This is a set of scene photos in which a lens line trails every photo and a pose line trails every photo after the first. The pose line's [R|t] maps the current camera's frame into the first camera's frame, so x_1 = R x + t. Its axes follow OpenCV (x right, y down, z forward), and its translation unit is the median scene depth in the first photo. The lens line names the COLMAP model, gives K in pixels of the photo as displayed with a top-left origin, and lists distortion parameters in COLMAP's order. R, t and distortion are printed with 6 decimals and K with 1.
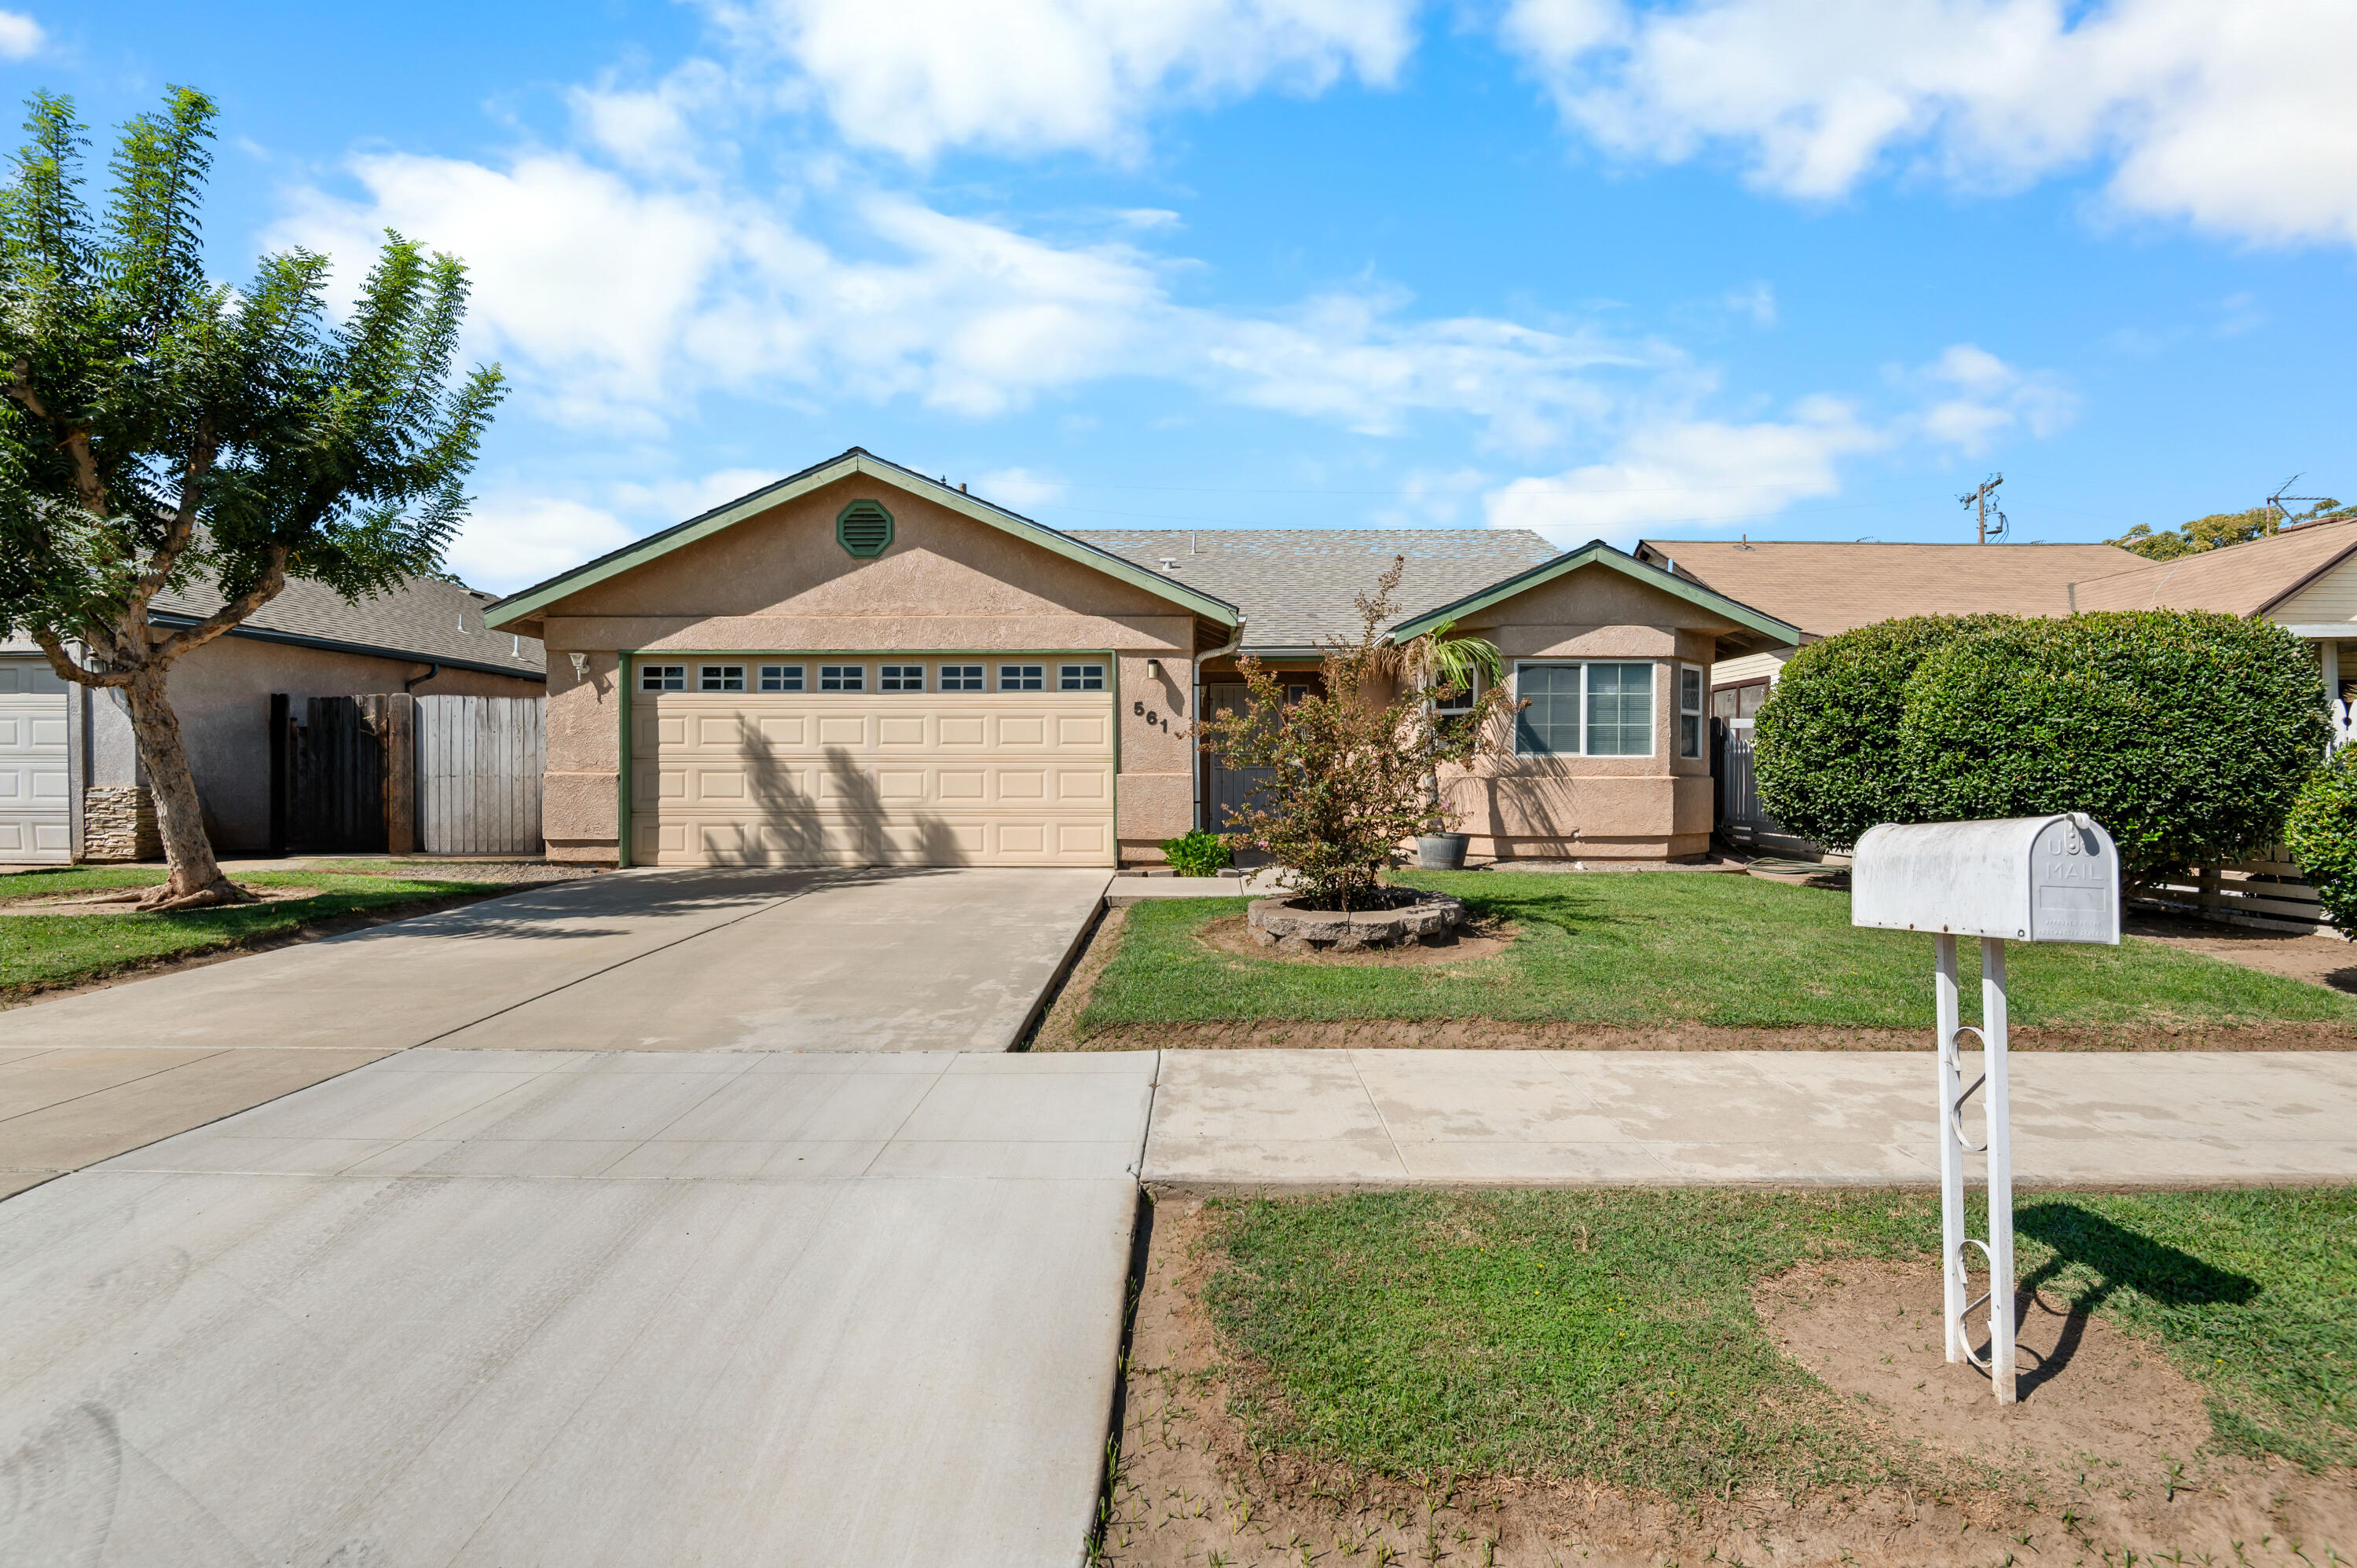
lens RADIAL K [[1087.5, 0, 1175.3], [0, 1087.5, 777.6], [0, 0, 1]] dist [0.021681, -0.024596]
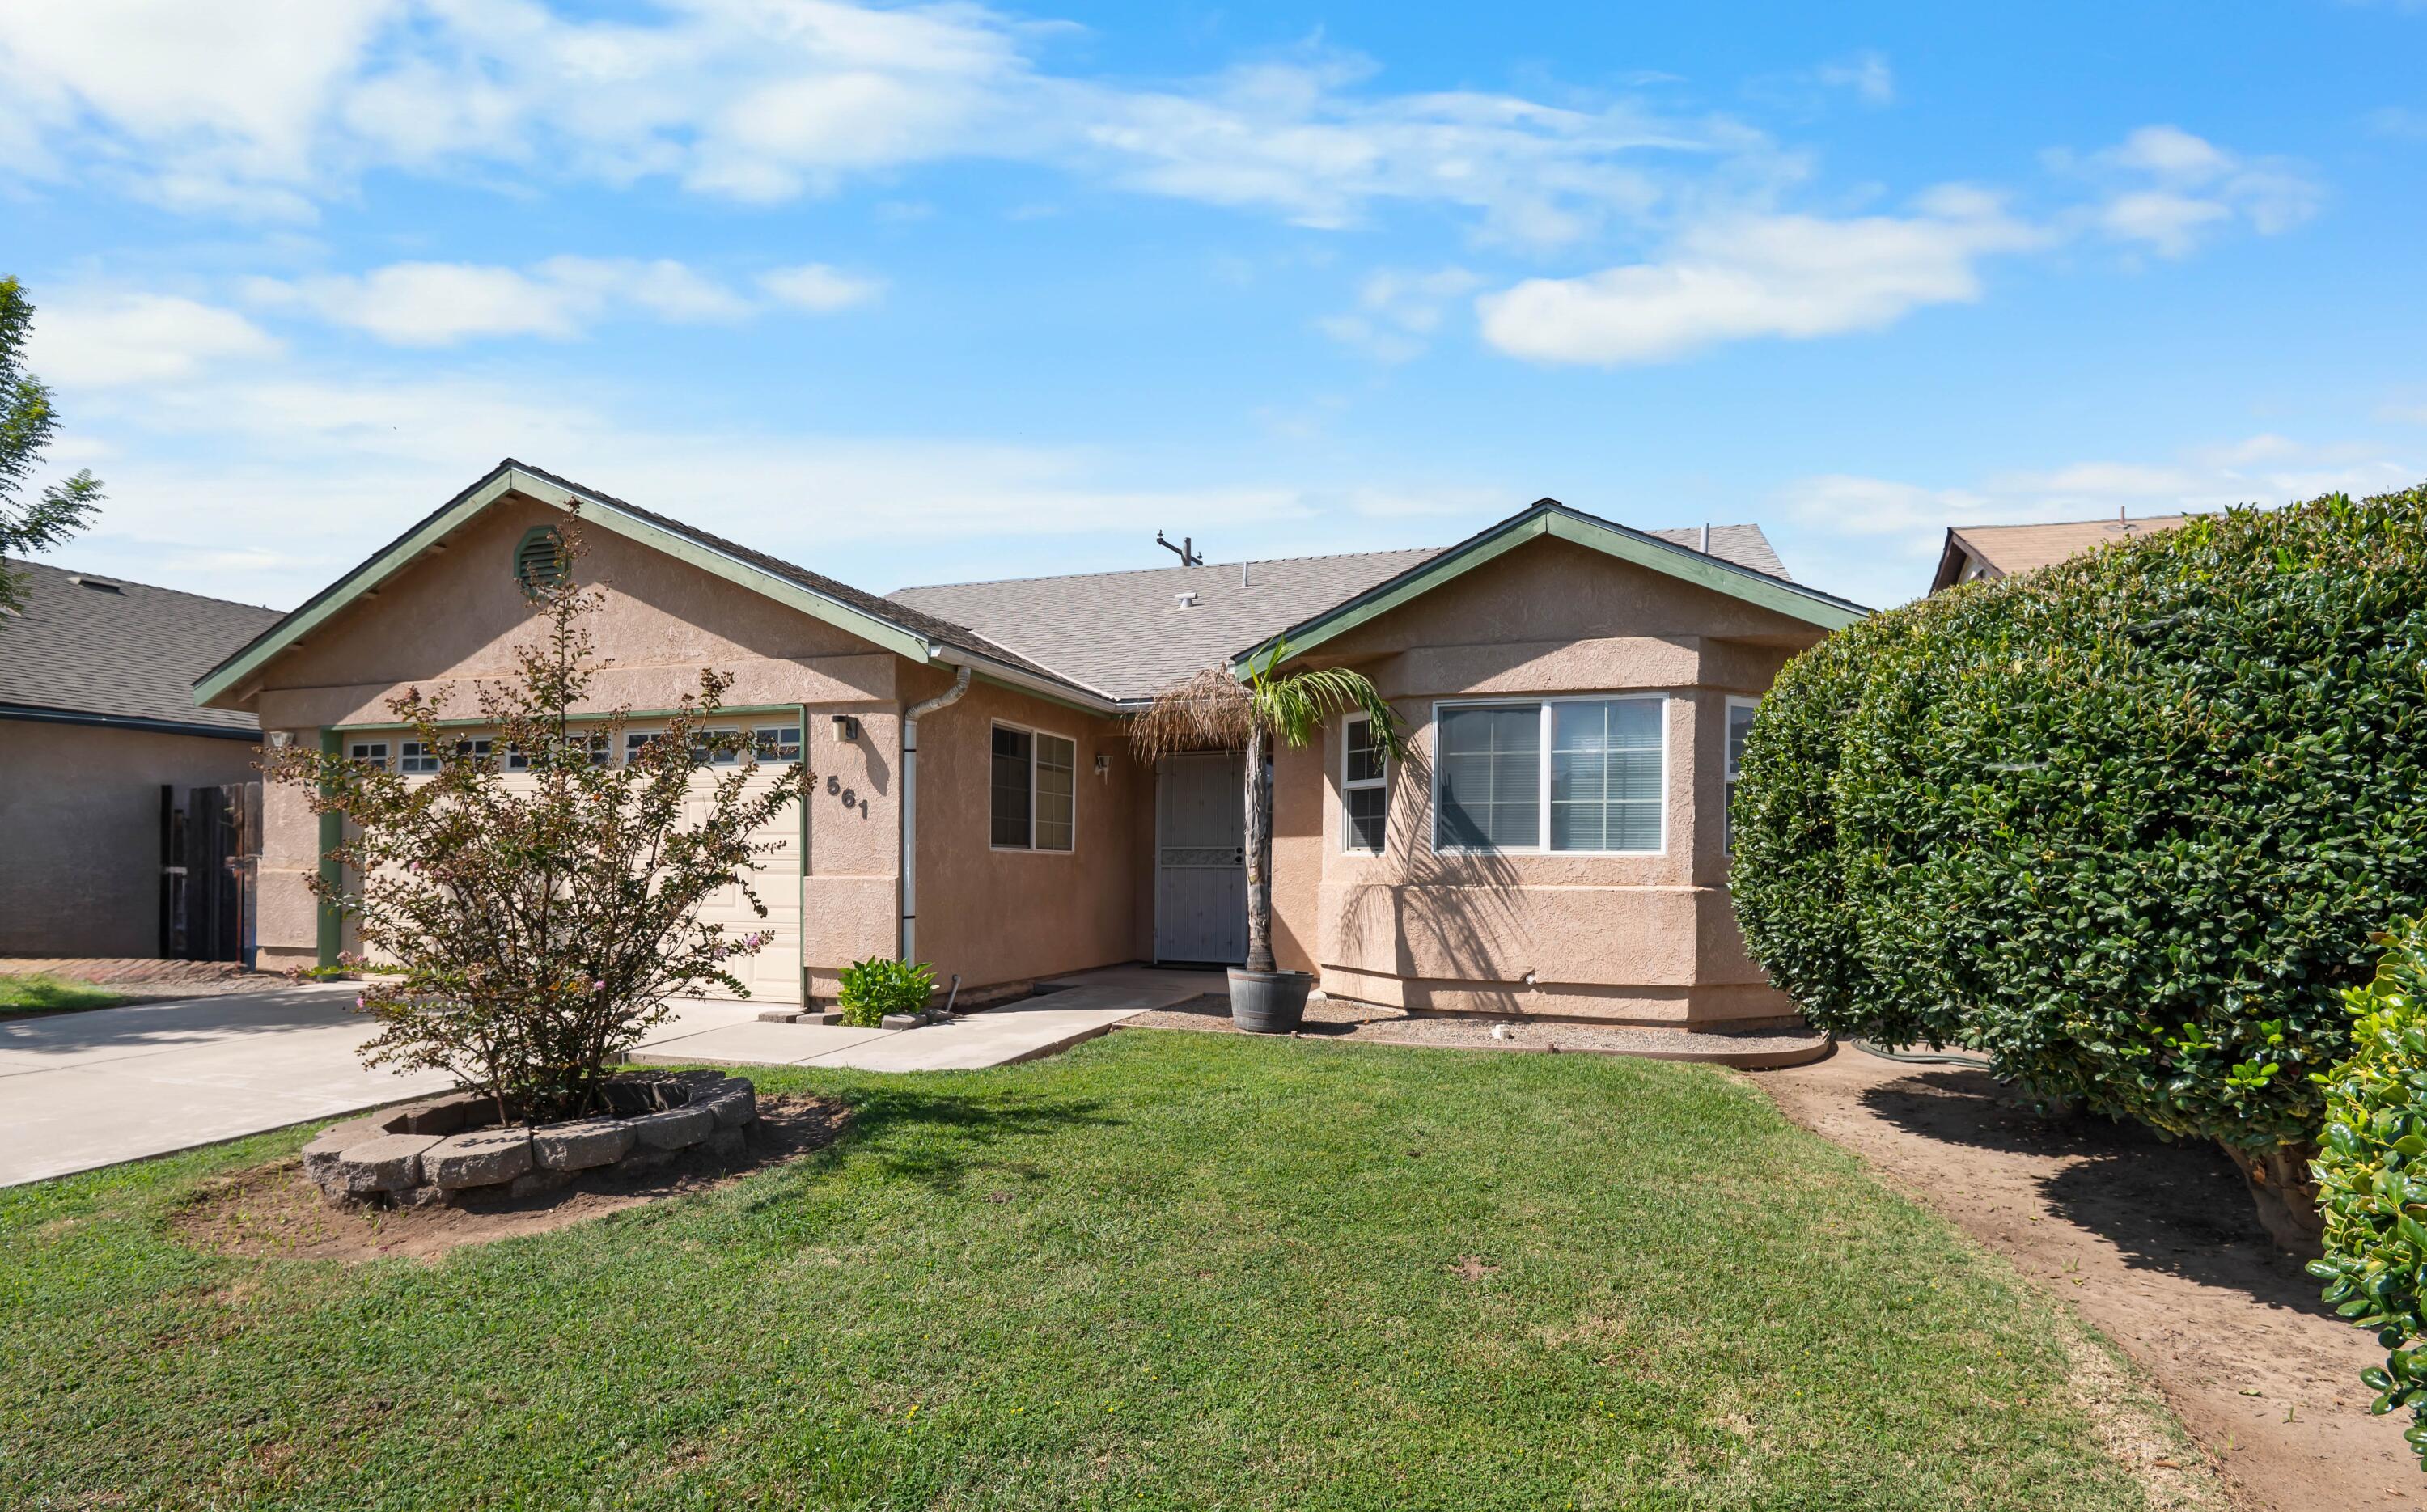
lens RADIAL K [[1198.6, 0, 1207.2], [0, 1198.6, 874.9], [0, 0, 1]] dist [-0.000878, -0.000030]
pose [[0.950391, 0.007987, -0.310954, 0.442283], [-0.007590, 0.999968, 0.002485, -0.008126], [0.310964, -0.000001, 0.950422, 0.322783]]
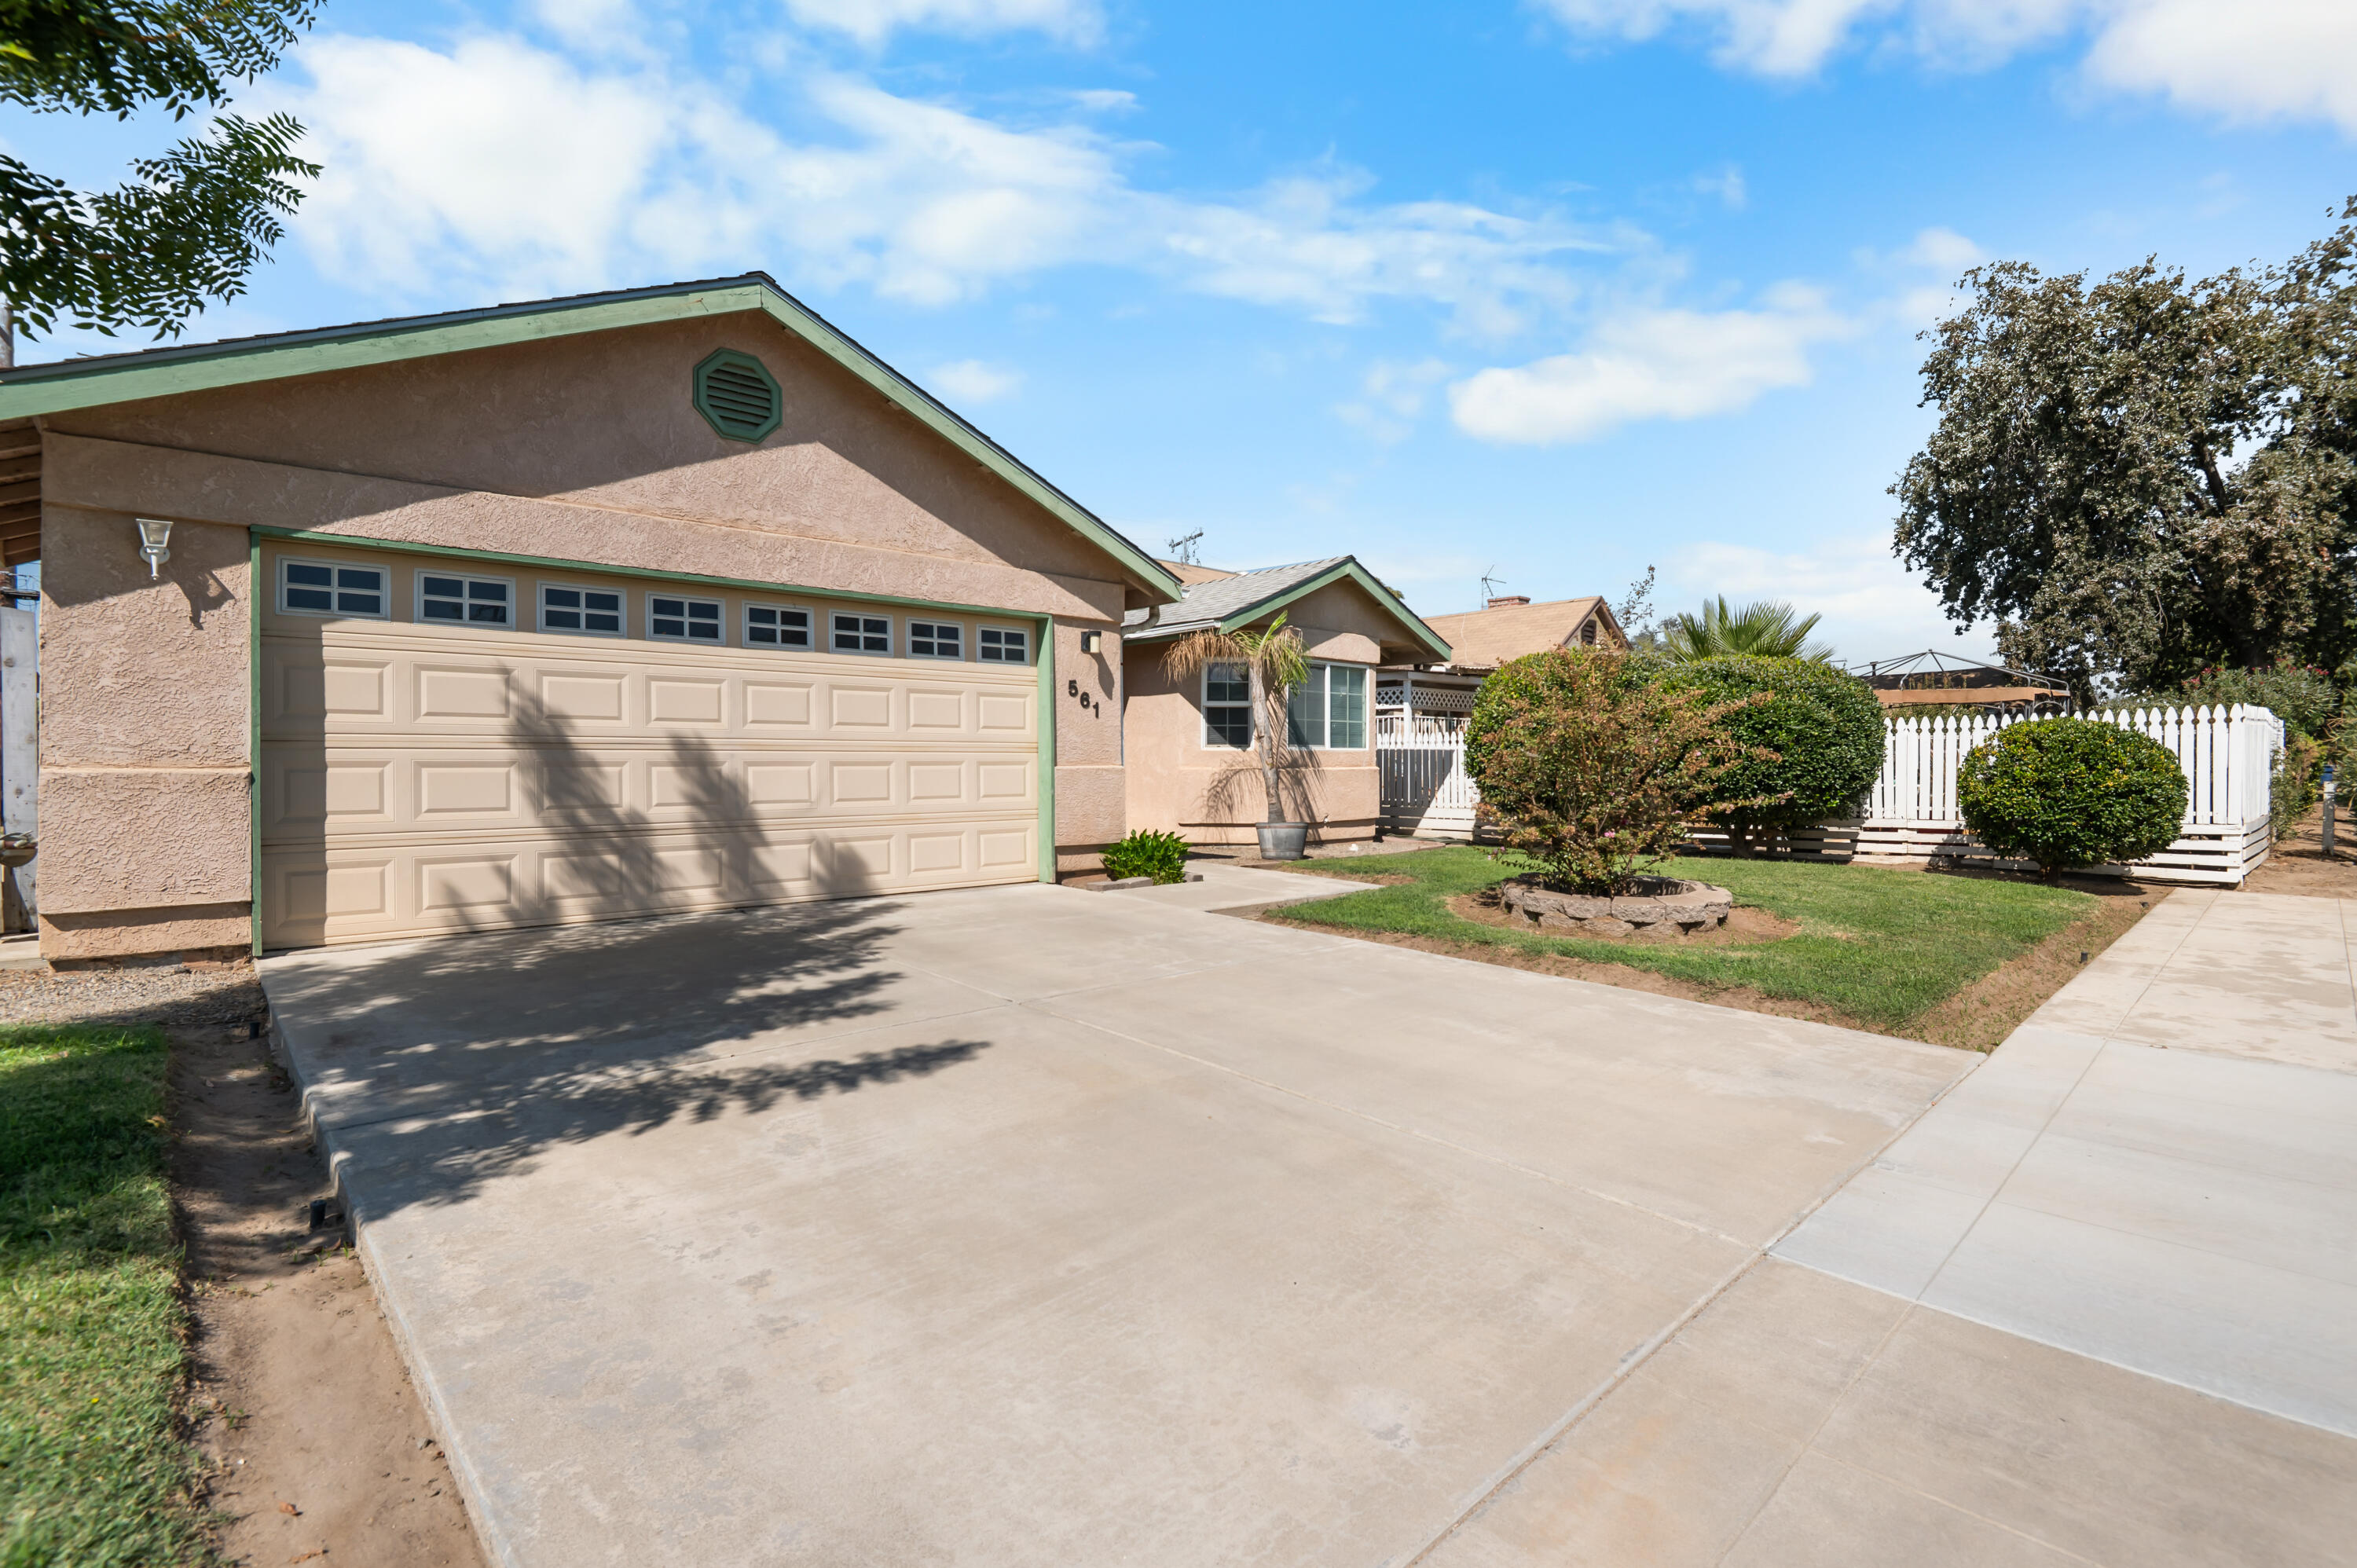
lens RADIAL K [[1096.1, 0, 1191.3], [0, 1096.1, 764.1], [0, 0, 1]] dist [0.001133, -0.012732]
pose [[0.711845, -0.002689, 0.702332, -0.552322], [0.007276, 0.999967, -0.003546, -0.001629], [-0.702299, 0.007634, 0.711841, 0.336597]]
